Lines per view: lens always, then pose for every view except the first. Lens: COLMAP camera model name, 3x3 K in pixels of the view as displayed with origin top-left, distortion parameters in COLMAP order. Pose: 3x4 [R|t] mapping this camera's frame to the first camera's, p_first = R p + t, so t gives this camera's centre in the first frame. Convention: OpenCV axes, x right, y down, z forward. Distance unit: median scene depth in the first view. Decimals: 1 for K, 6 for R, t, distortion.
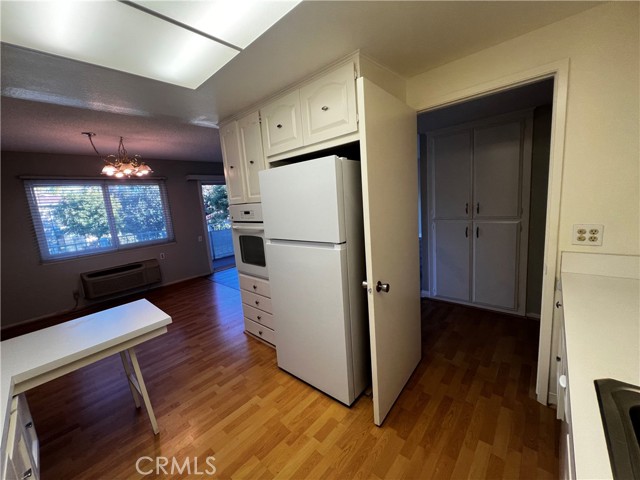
lens RADIAL K [[257.4, 0, 318.1], [0, 257.4, 240.1], [0, 0, 1]] dist [-0.002871, 0.000088]
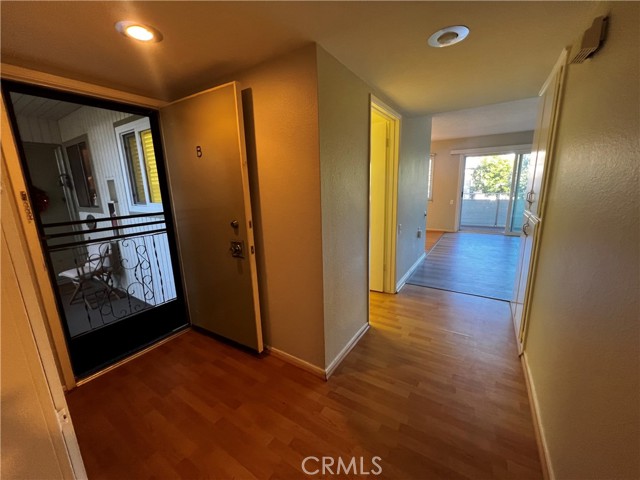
lens RADIAL K [[255.9, 0, 321.2], [0, 255.9, 240.3], [0, 0, 1]] dist [-0.003246, 0.000324]
pose [[0.170206, 0.277369, -0.945567, 0.706802], [-0.134957, 0.957088, 0.256456, -0.063694], [0.976123, 0.083961, 0.200335, 0.148211]]
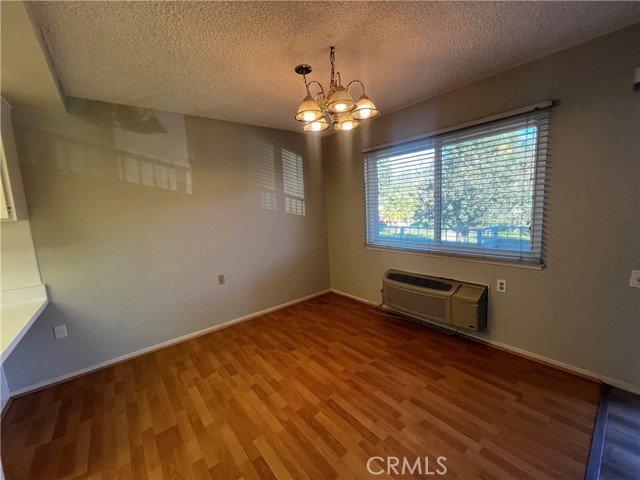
lens RADIAL K [[255.9, 0, 318.4], [0, 255.9, 240.8], [0, 0, 1]] dist [-0.003246, 0.000324]
pose [[-0.146898, 0.216069, -0.965264, -0.123009], [-0.091037, 0.968756, 0.230705, -0.090706], [0.984953, 0.121765, -0.122638, 0.688629]]
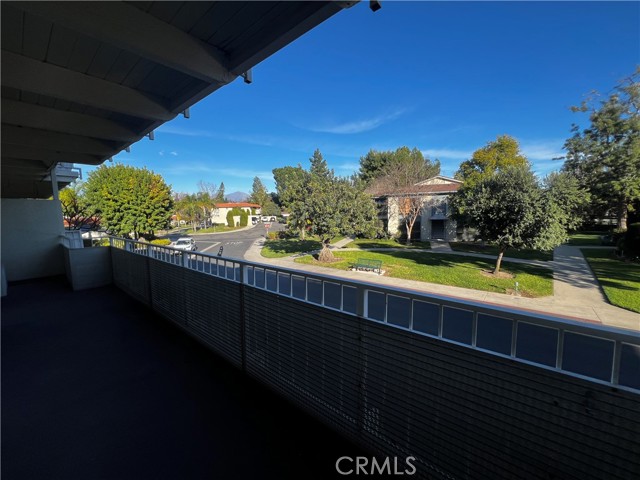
lens RADIAL K [[255.9, 0, 319.5], [0, 255.9, 240.4], [0, 0, 1]] dist [-0.003246, 0.000324]
pose [[0.038923, 0.191180, -0.980783, 0.132852], [-0.132025, 0.973906, 0.184600, -0.298876], [0.990482, 0.122303, 0.063148, 1.895418]]
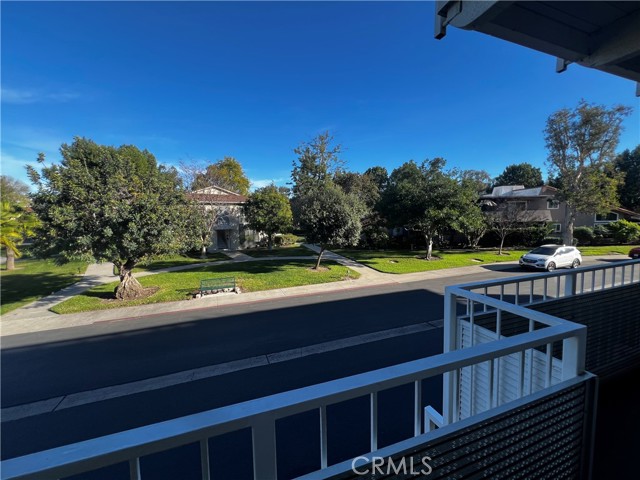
lens RADIAL K [[255.9, 0, 318.0], [0, 255.9, 240.8], [0, 0, 1]] dist [-0.003246, 0.000324]
pose [[0.882095, 0.106459, -0.458884, -0.943485], [-0.121189, 0.992626, -0.002672, -0.042104], [0.455215, 0.057969, 0.888492, 0.757358]]
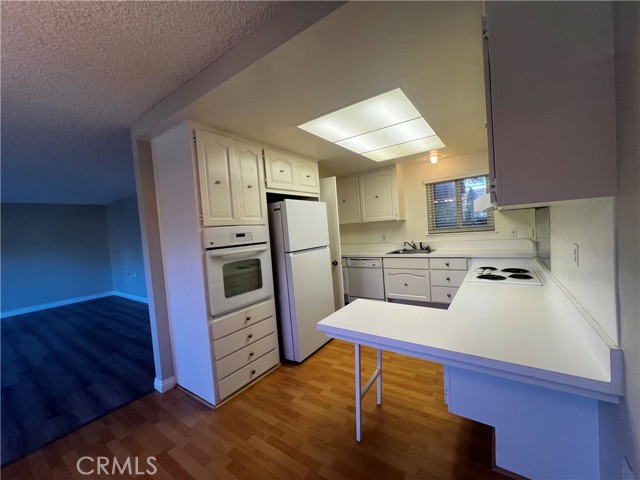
lens RADIAL K [[257.4, 0, 314.9], [0, 257.4, 240.2], [0, 0, 1]] dist [-0.002871, 0.000088]
pose [[-0.108247, 0.047290, 0.992999, -0.590007], [0.238585, 0.970911, -0.020230, -0.003229], [-0.965070, 0.234725, -0.116381, 0.413286]]
